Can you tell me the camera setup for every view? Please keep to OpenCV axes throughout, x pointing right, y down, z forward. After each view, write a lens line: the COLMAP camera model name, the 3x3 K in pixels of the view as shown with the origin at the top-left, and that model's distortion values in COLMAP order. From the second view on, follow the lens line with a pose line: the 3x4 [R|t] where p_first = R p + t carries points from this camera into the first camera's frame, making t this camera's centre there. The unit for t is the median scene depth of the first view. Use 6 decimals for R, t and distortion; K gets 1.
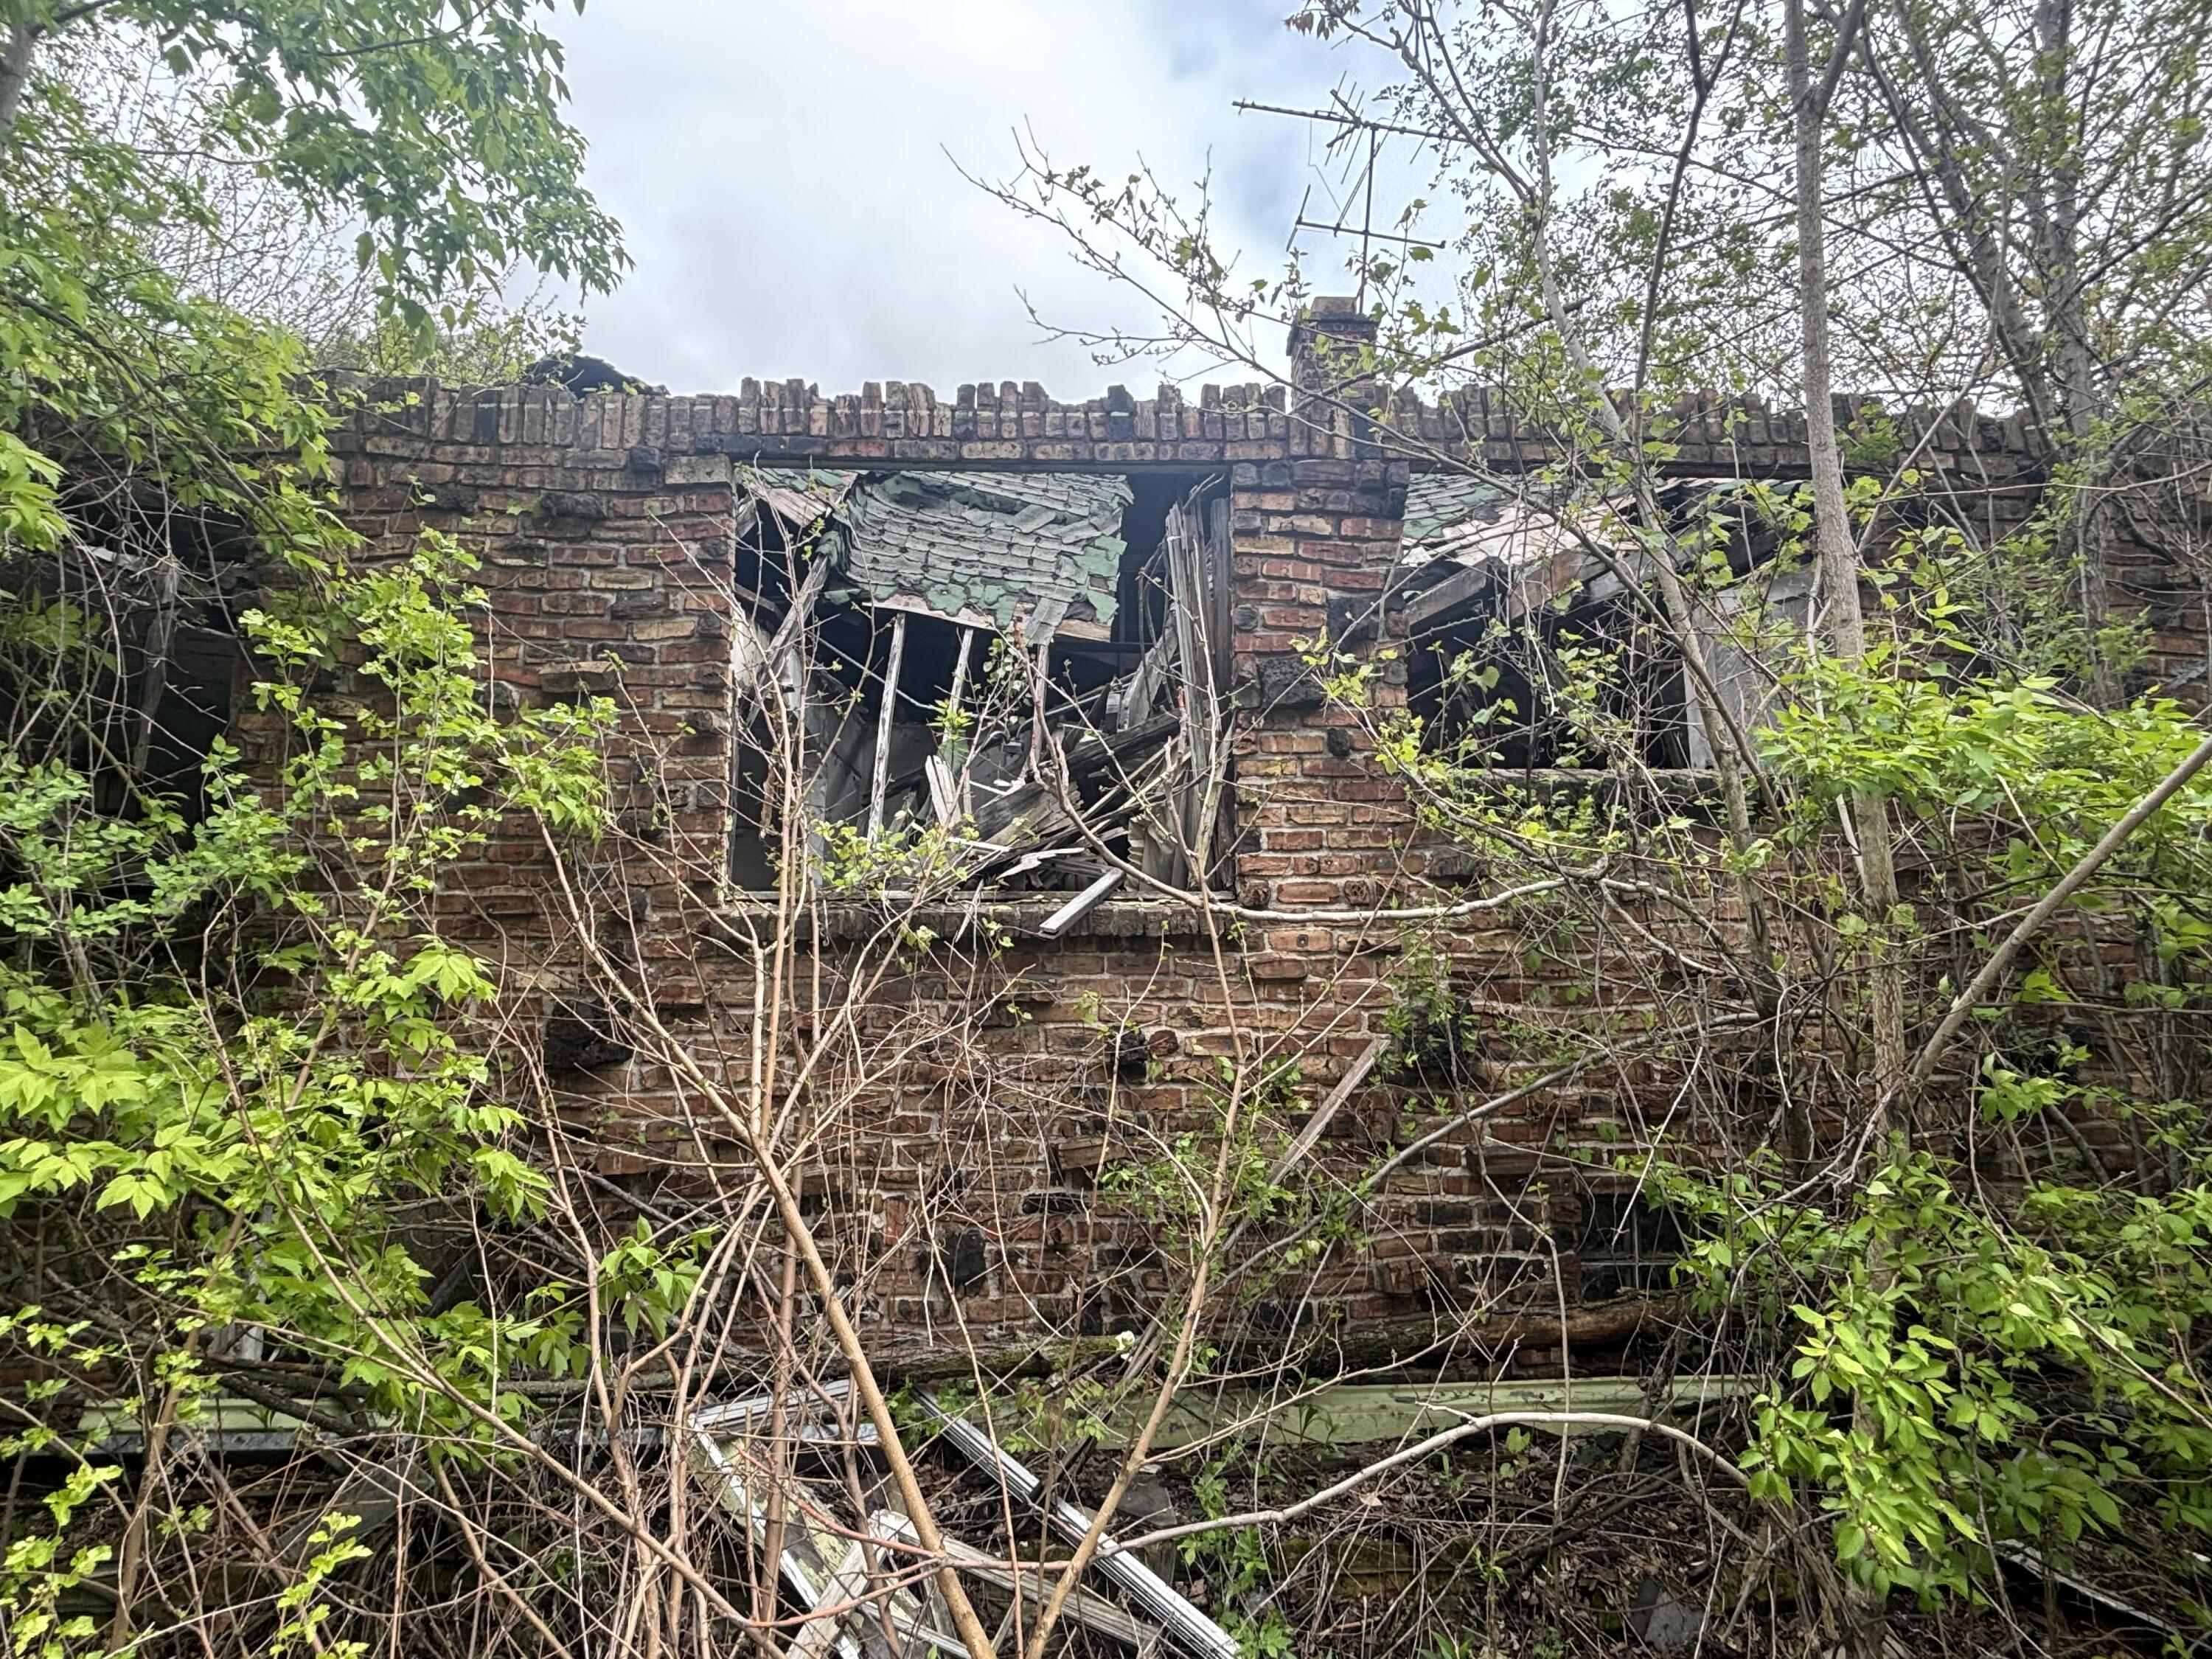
lens RADIAL K [[1221.8, 0, 1104.3], [0, 1221.8, 830.3], [0, 0, 1]] dist [0.016701, 0.000000]
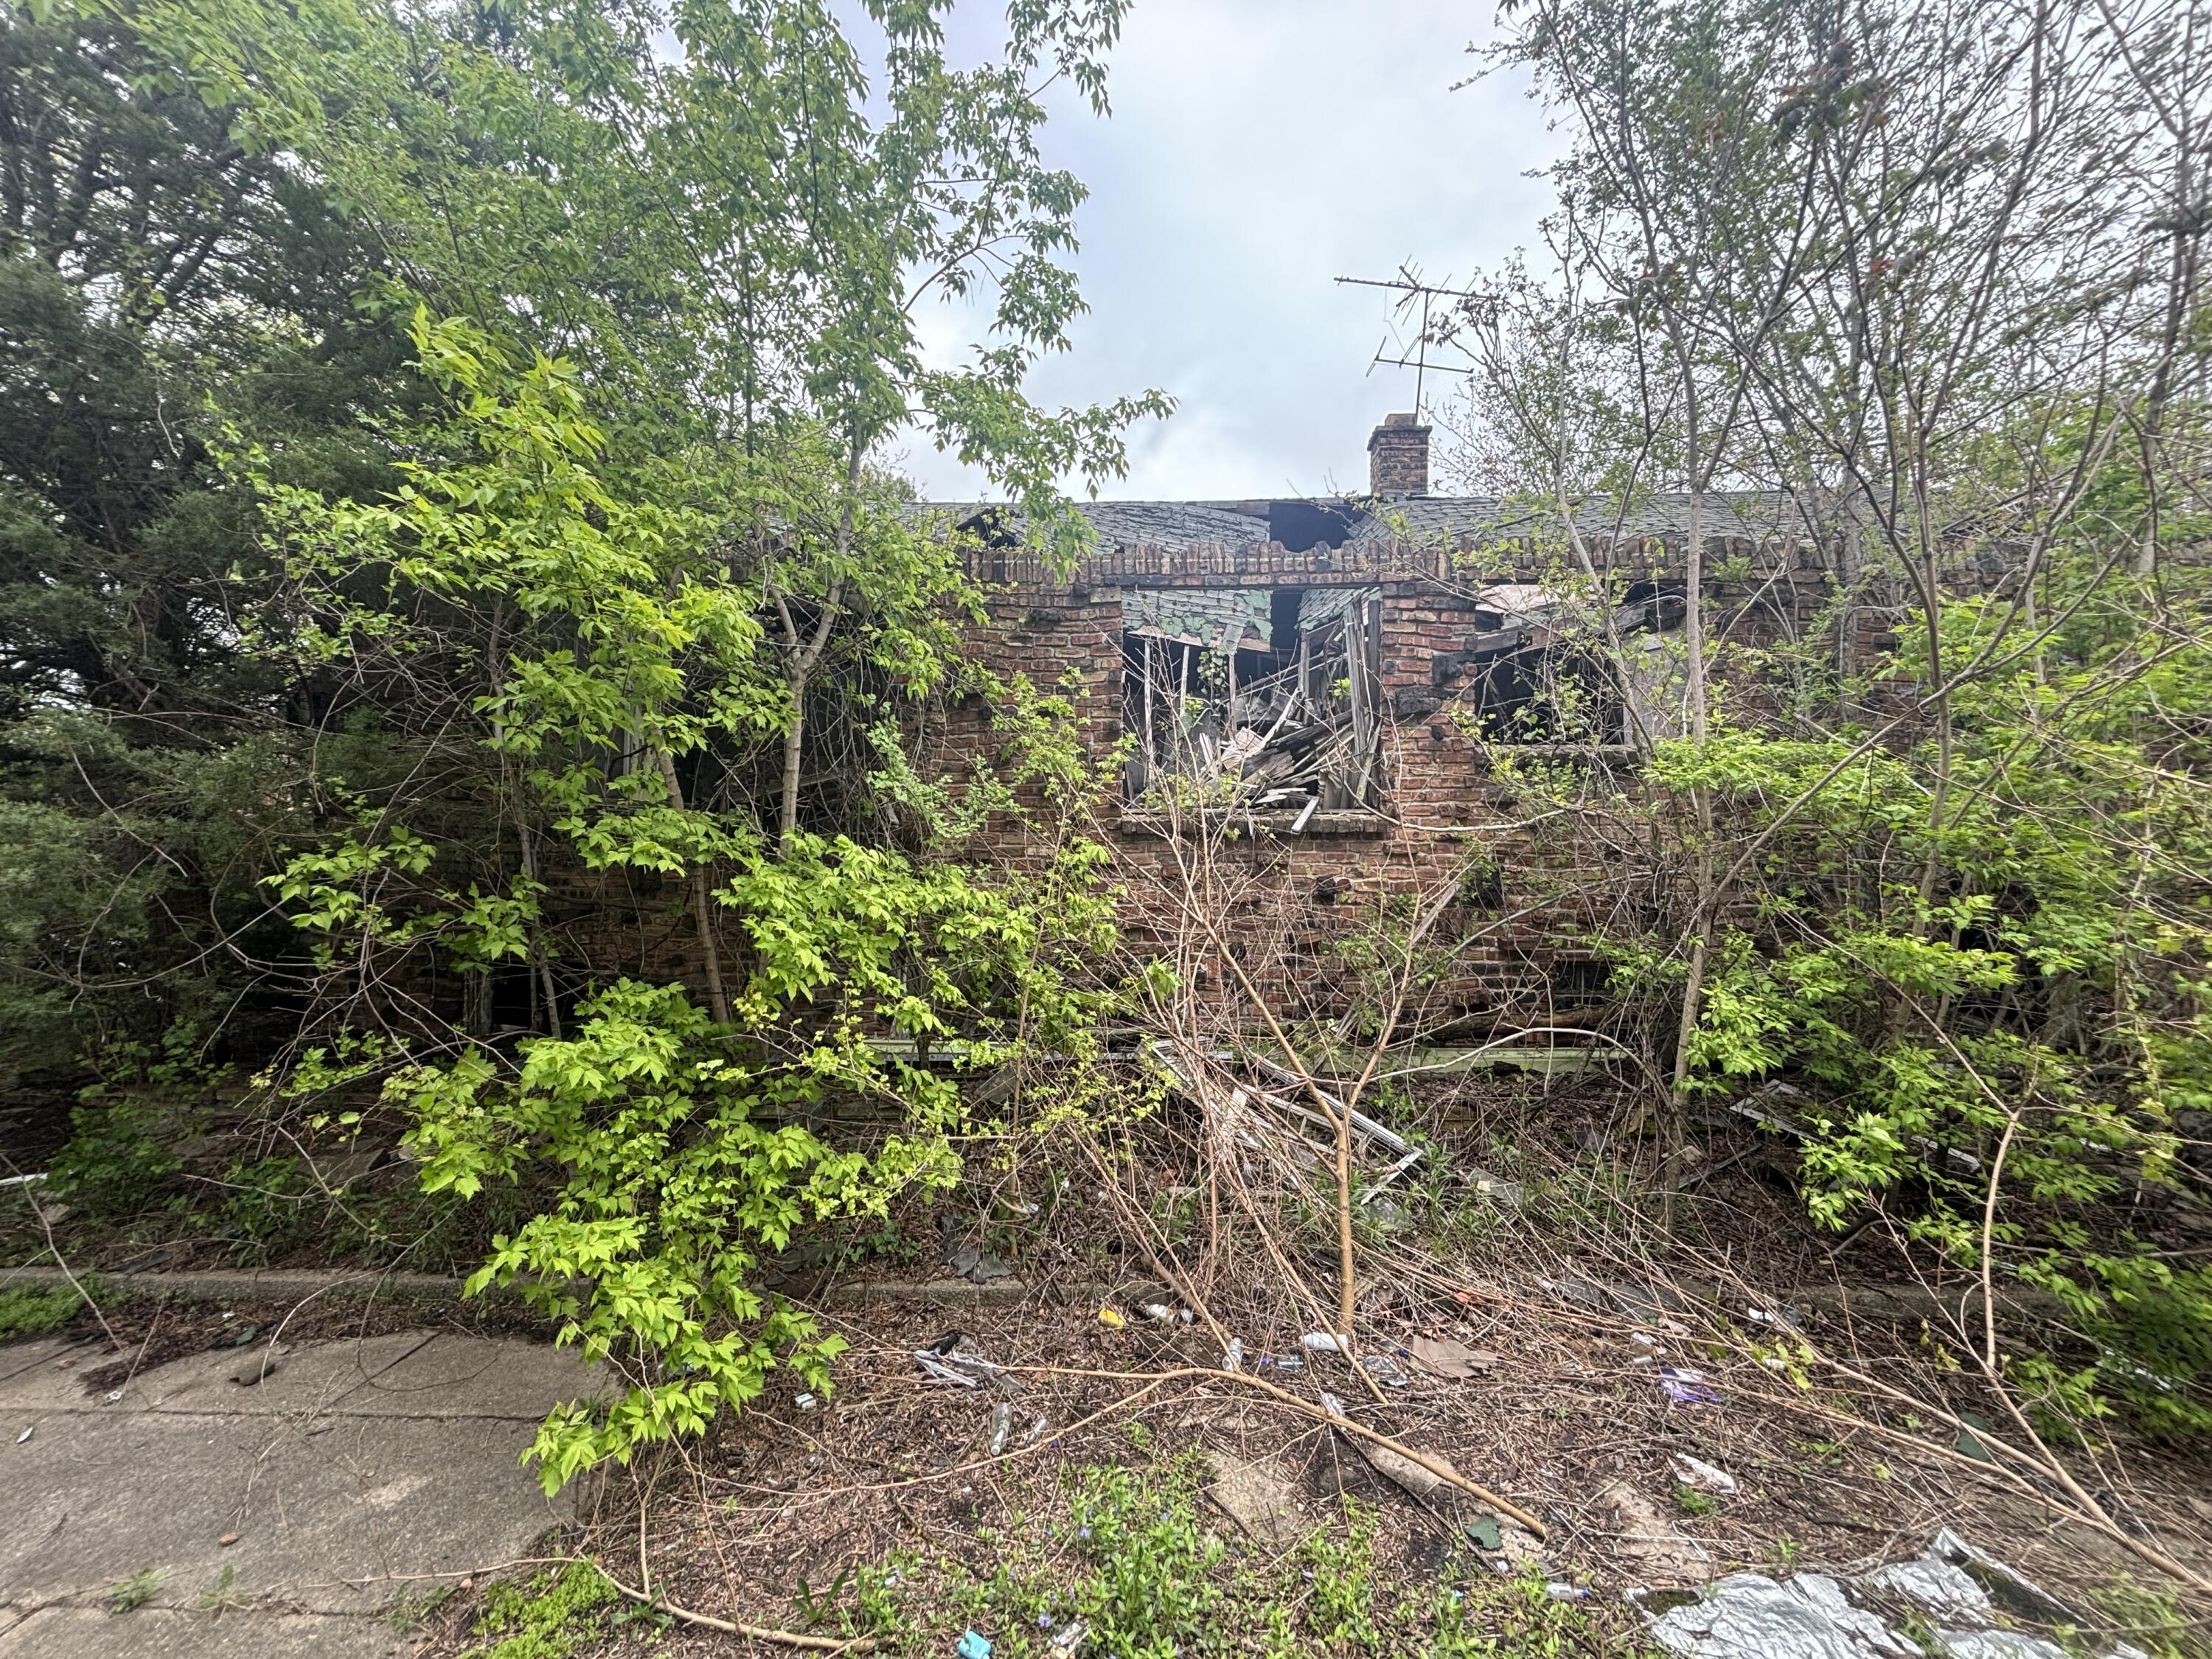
lens RADIAL K [[896.7, 0, 1108.1], [0, 896.7, 833.9], [0, 0, 1]] dist [0.003734, 0.001610]
pose [[0.997801, 0.001486, -0.066269, -0.229681], [0.005671, 0.994171, 0.107666, -0.066741], [0.066043, -0.107805, 0.991976, -0.451560]]
